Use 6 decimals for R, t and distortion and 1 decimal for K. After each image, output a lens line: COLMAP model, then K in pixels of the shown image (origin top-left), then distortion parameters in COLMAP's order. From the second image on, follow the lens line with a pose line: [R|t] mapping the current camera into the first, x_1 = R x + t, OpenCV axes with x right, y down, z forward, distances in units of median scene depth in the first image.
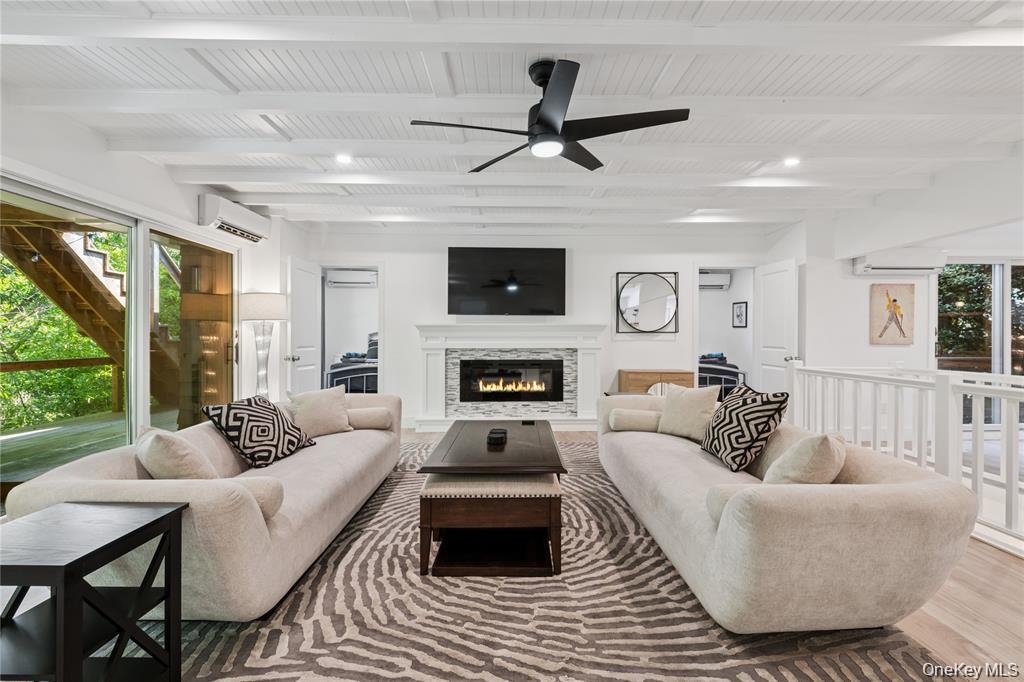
lens RADIAL K [[450.1, 0, 516.0], [0, 450.1, 338.2], [0, 0, 1]] dist [0.001859, 0.000062]
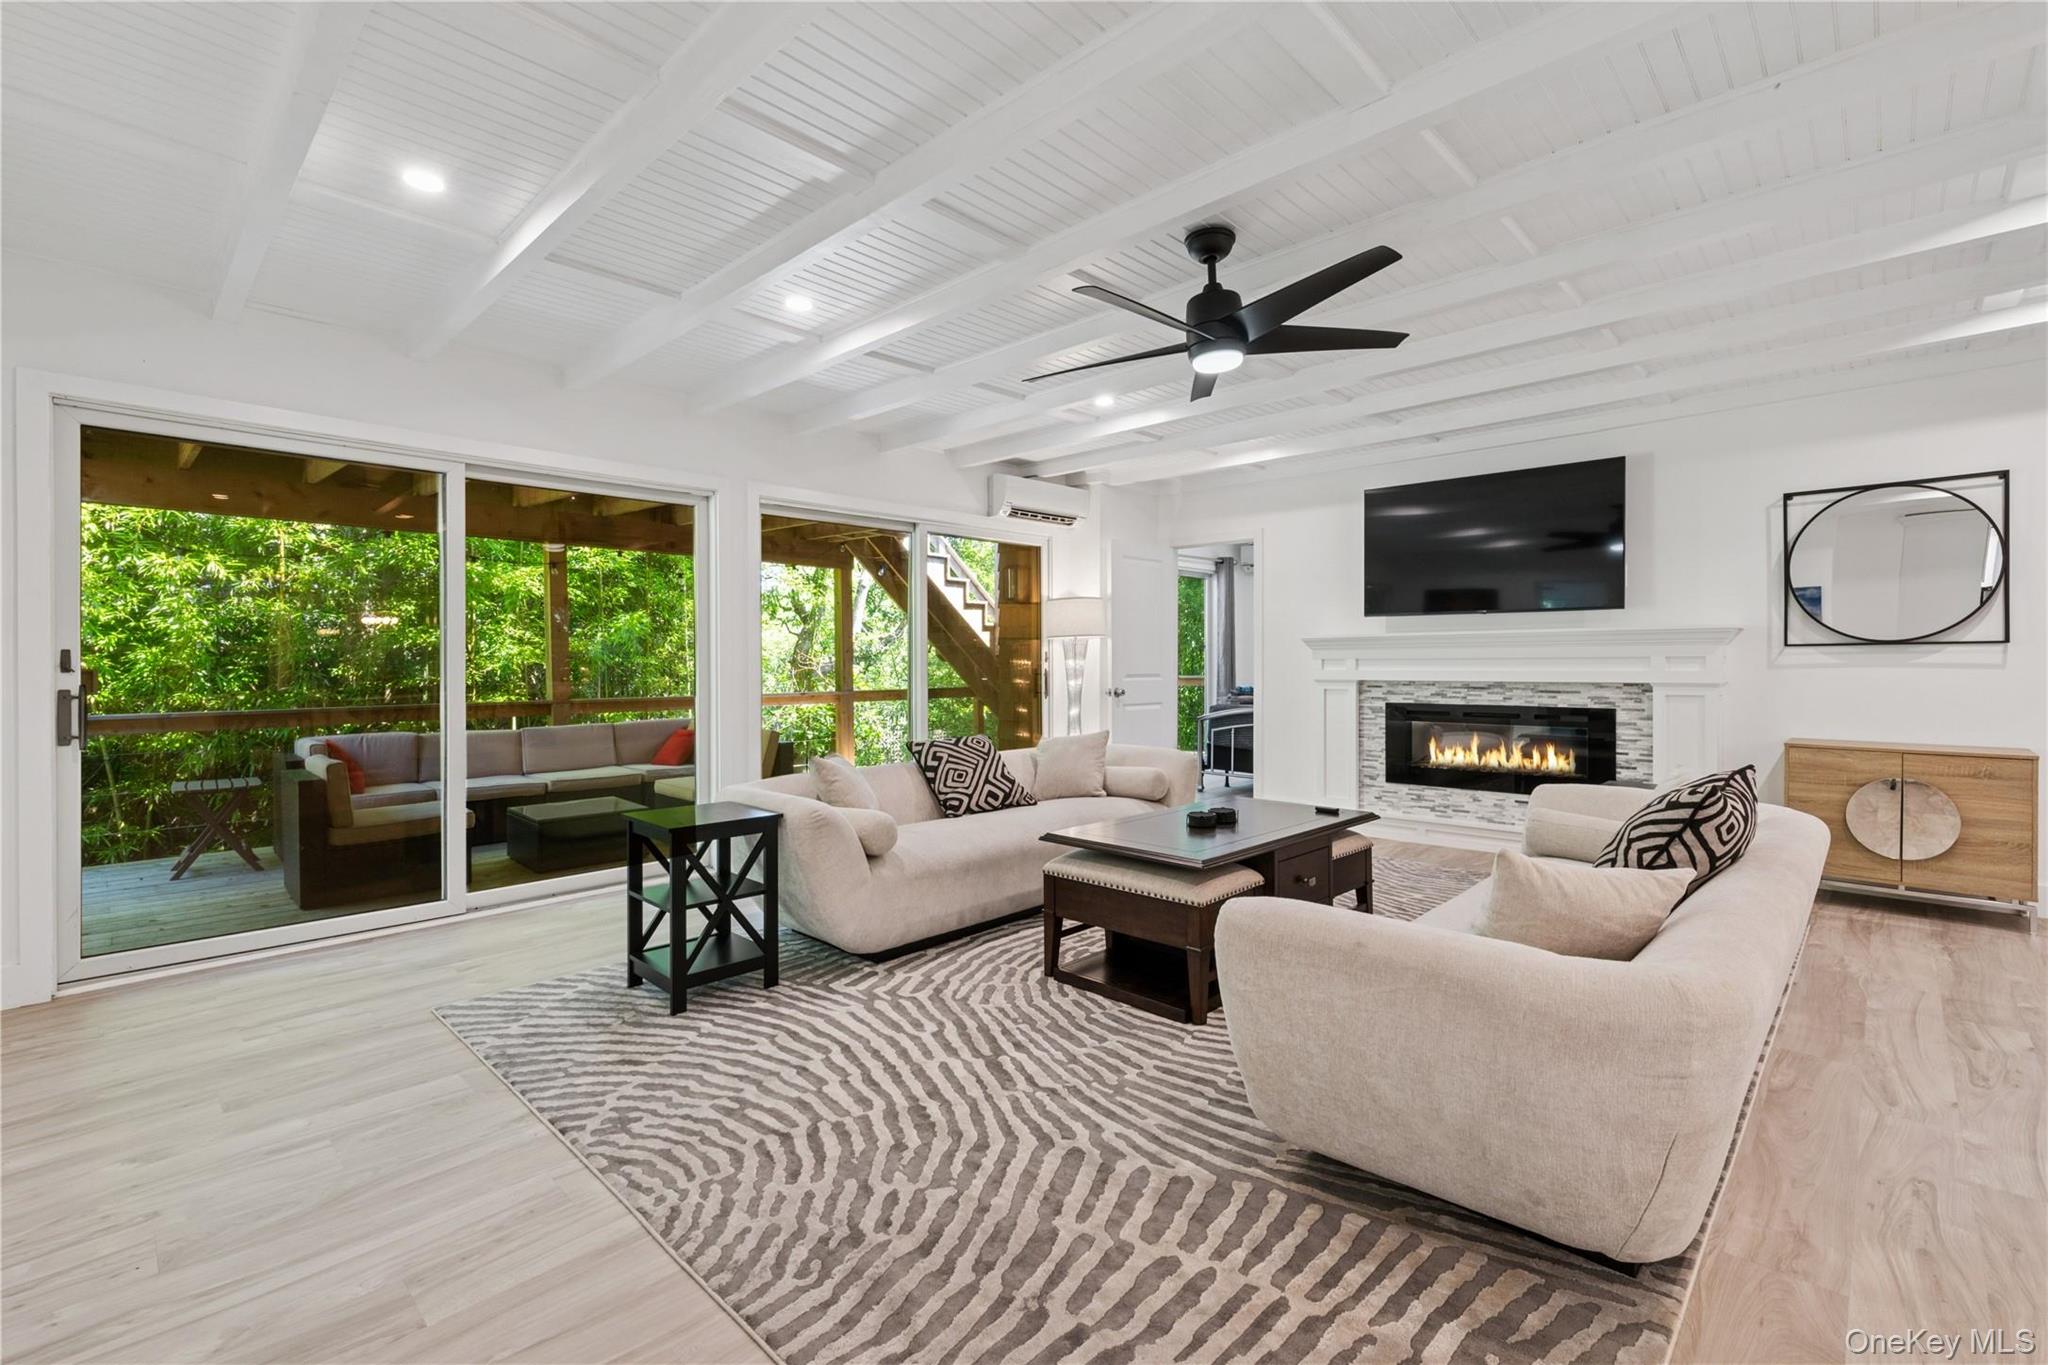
lens RADIAL K [[900.1, 0, 1043.5], [0, 900.1, 671.4], [0, 0, 1]] dist [0.001859, 0.000062]
pose [[0.717195, 0.004475, -0.696859, 0.661302], [0.003165, 0.999948, 0.009679, 0.000319], [0.696866, -0.009147, 0.717143, -0.065089]]
